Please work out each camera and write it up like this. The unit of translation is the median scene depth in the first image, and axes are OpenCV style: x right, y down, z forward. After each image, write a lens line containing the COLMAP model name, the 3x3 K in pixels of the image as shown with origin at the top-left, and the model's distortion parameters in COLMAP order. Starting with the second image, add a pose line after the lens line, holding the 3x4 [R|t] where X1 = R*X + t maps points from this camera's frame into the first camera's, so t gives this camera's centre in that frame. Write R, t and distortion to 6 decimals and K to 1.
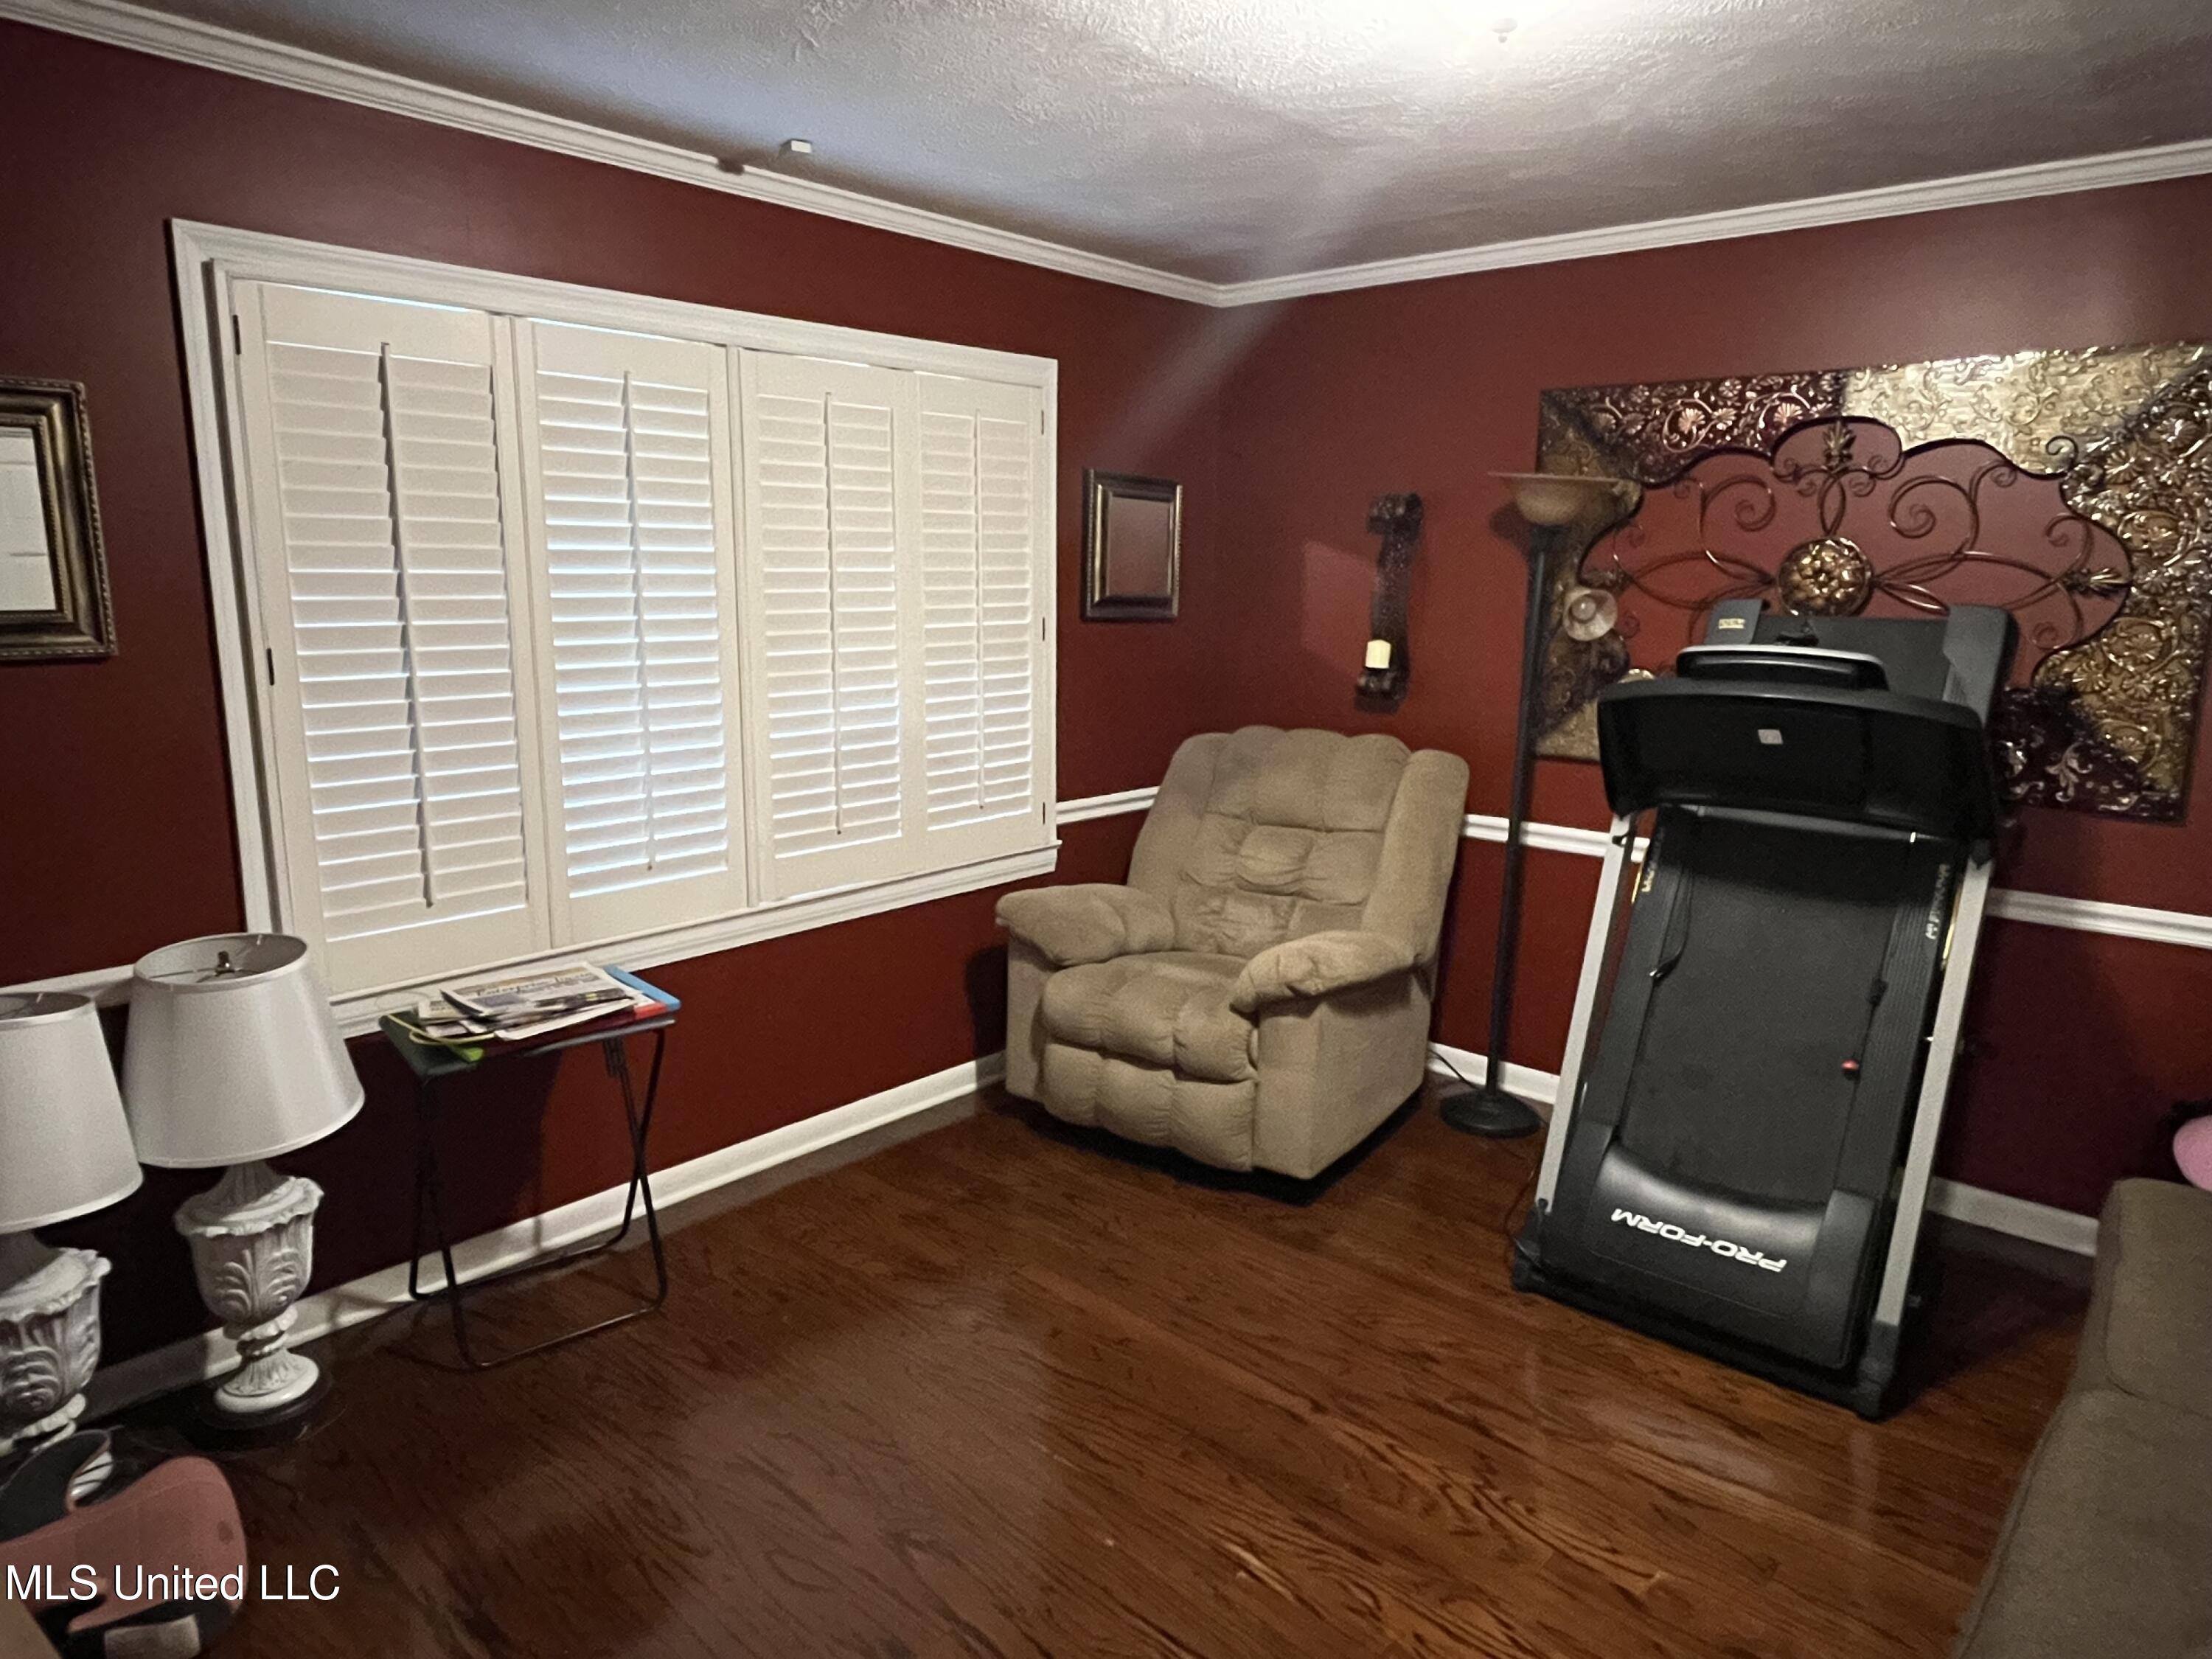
lens RADIAL K [[1353.5, 0, 1085.9], [0, 1353.5, 831.4], [0, 0, 1]] dist [0.001343, -0.005783]
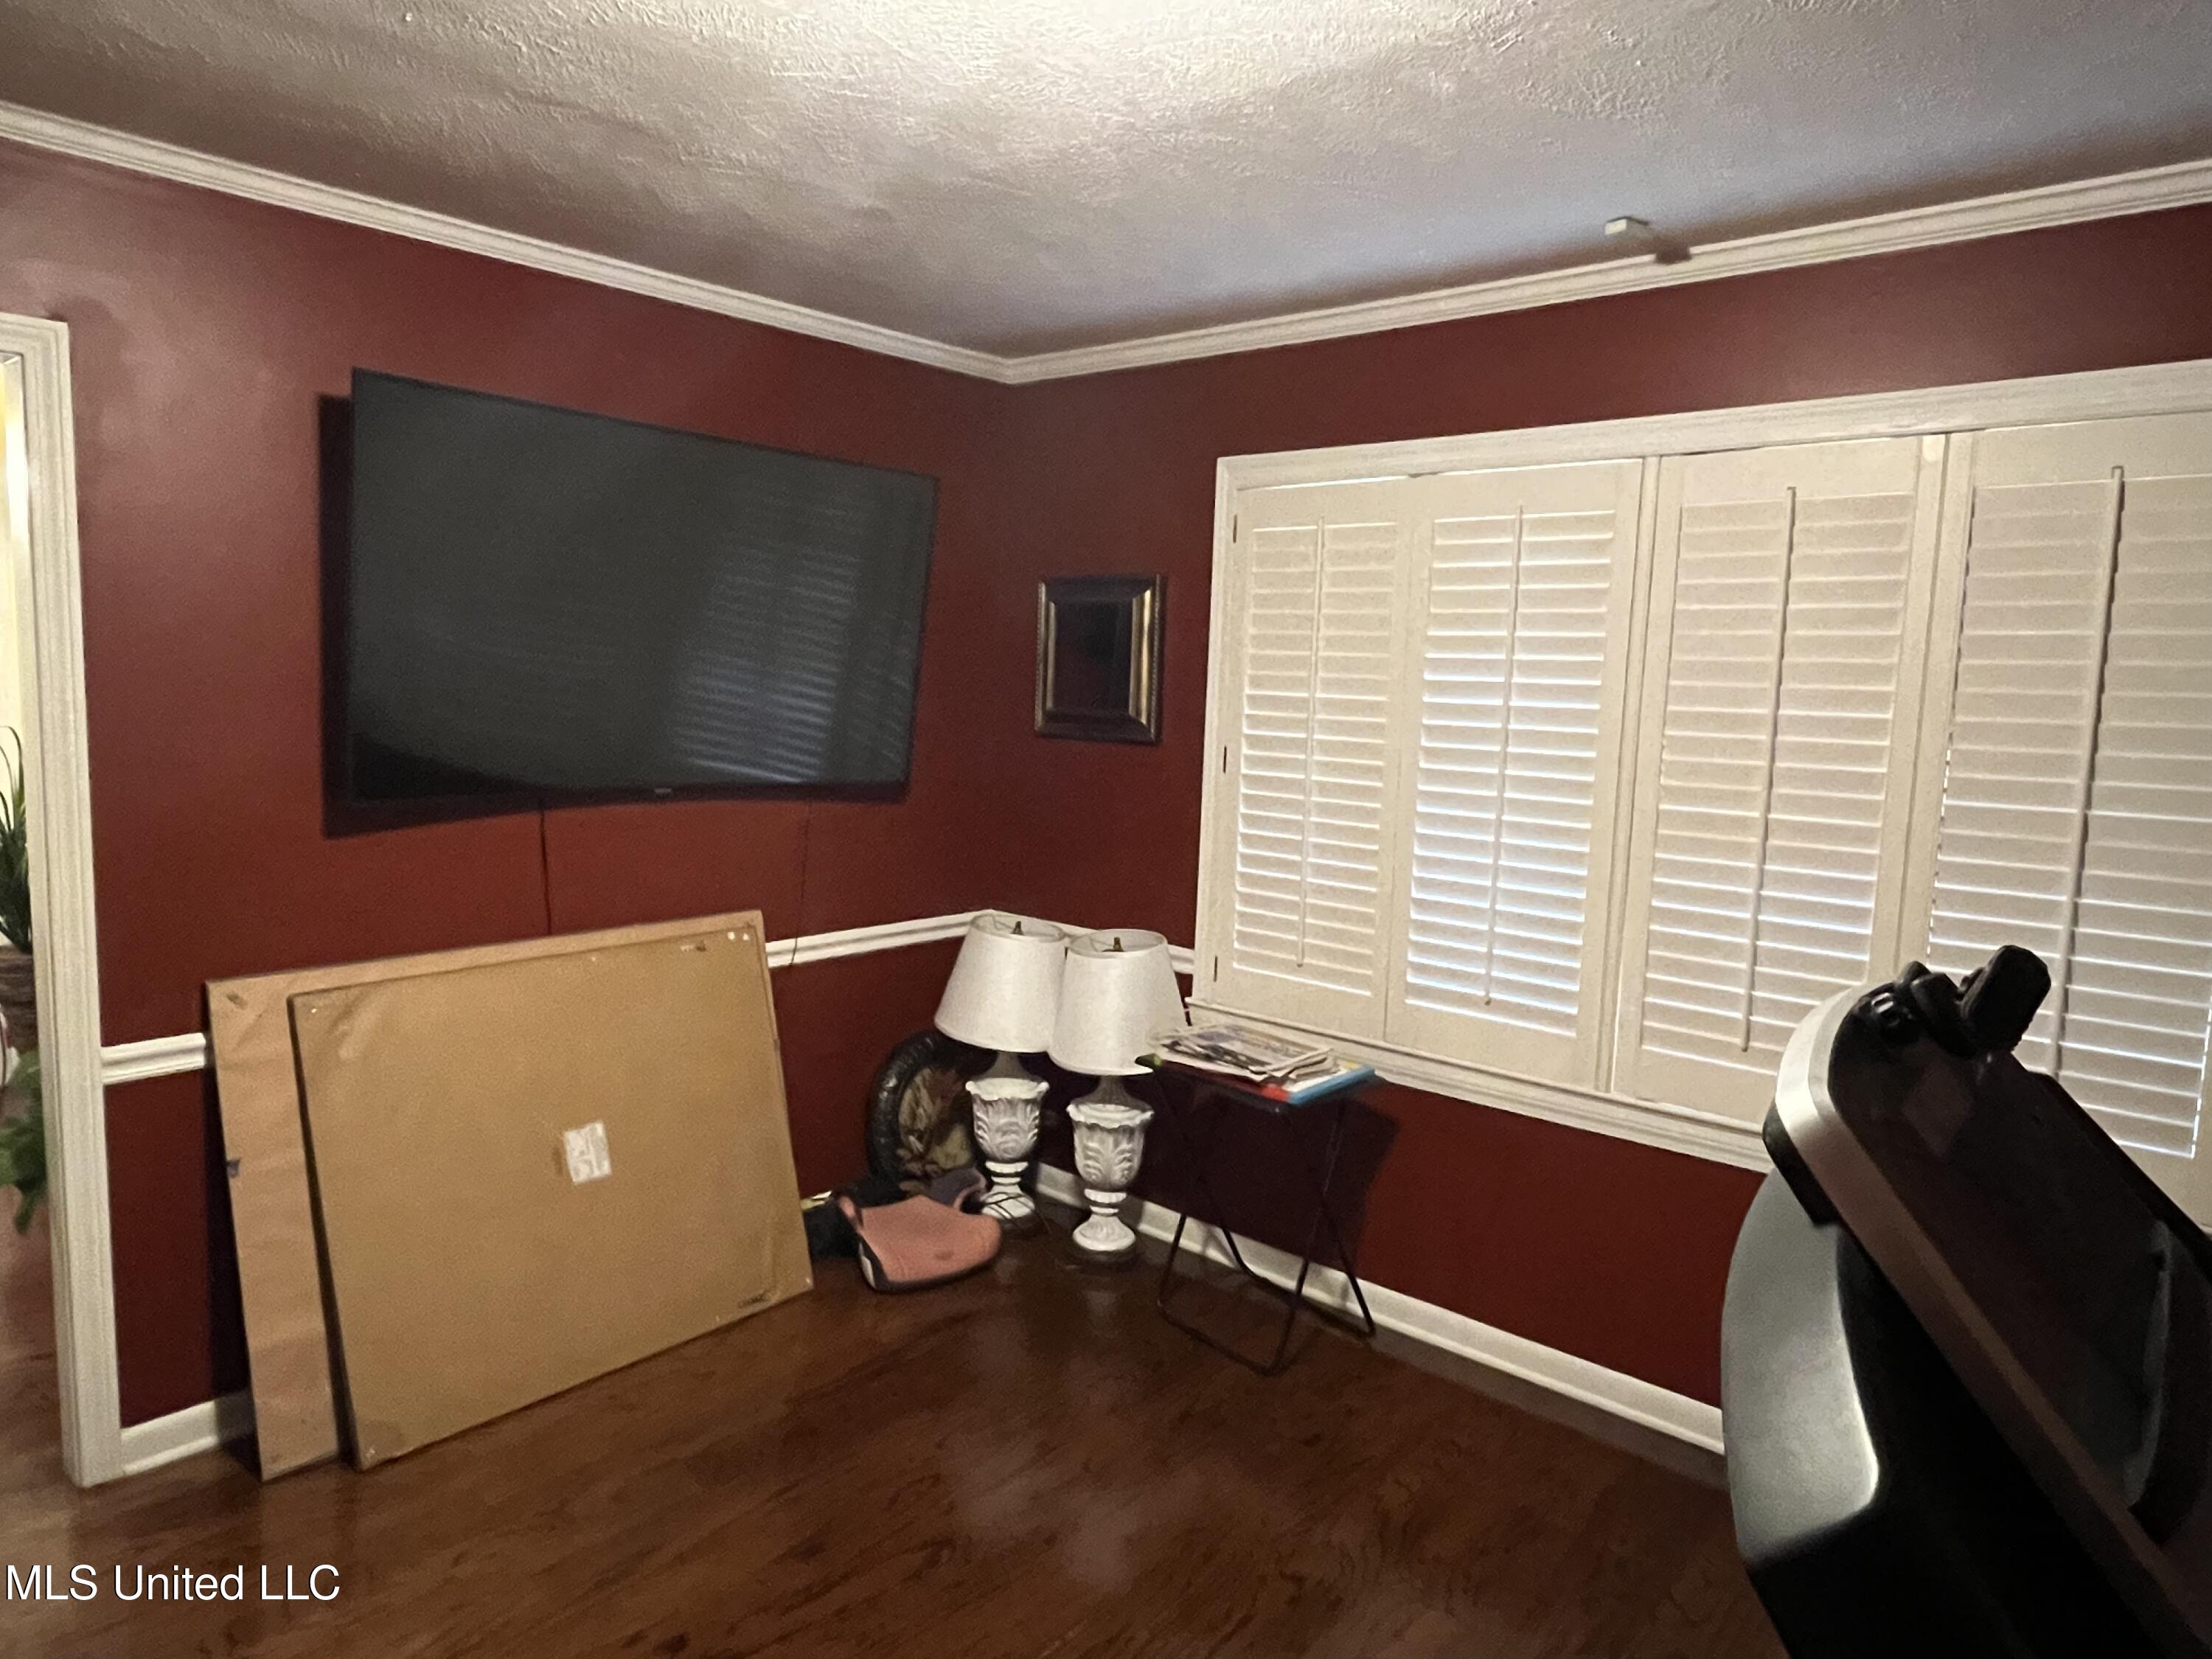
lens RADIAL K [[1353.5, 0, 1085.9], [0, 1353.5, 831.4], [0, 0, 1]] dist [0.001343, -0.005783]
pose [[0.003207, 0.108021, -0.994143, 0.660521], [-0.221283, 0.969580, 0.104638, -0.136483], [0.975204, 0.219652, 0.027012, 0.691654]]
